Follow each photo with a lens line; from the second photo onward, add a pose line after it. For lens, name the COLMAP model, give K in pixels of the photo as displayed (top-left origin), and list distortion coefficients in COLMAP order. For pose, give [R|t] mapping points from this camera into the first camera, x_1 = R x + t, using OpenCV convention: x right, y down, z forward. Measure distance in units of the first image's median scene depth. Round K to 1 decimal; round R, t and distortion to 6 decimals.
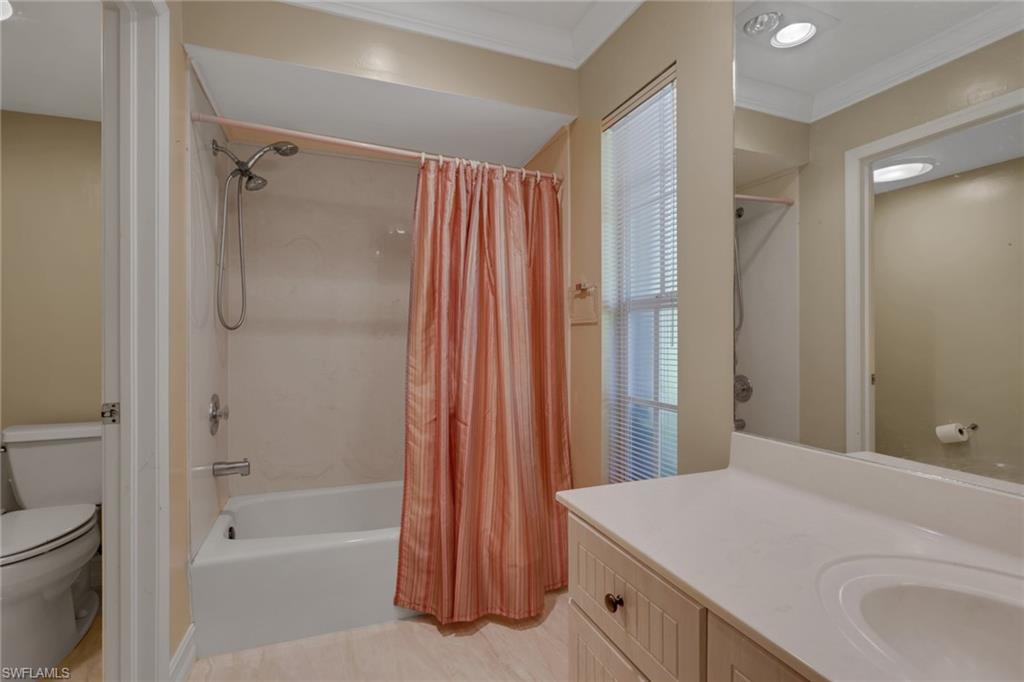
lens RADIAL K [[475.4, 0, 514.2], [0, 475.4, 337.9], [0, 0, 1]] dist [-0.003630, 0.000544]
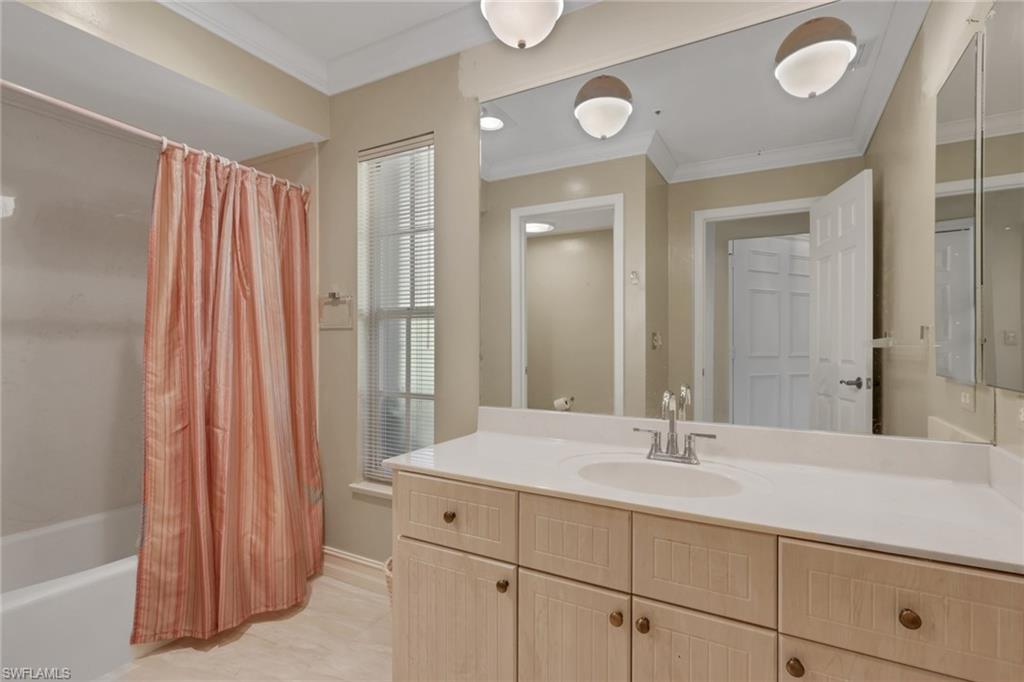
lens RADIAL K [[475.4, 0, 517.5], [0, 475.4, 342.2], [0, 0, 1]] dist [-0.003630, 0.000544]
pose [[0.770162, 0.001599, 0.637846, -0.257147], [-0.001655, 0.999999, -0.000508, 0.001256], [-0.637846, -0.000665, 0.770164, -0.131582]]
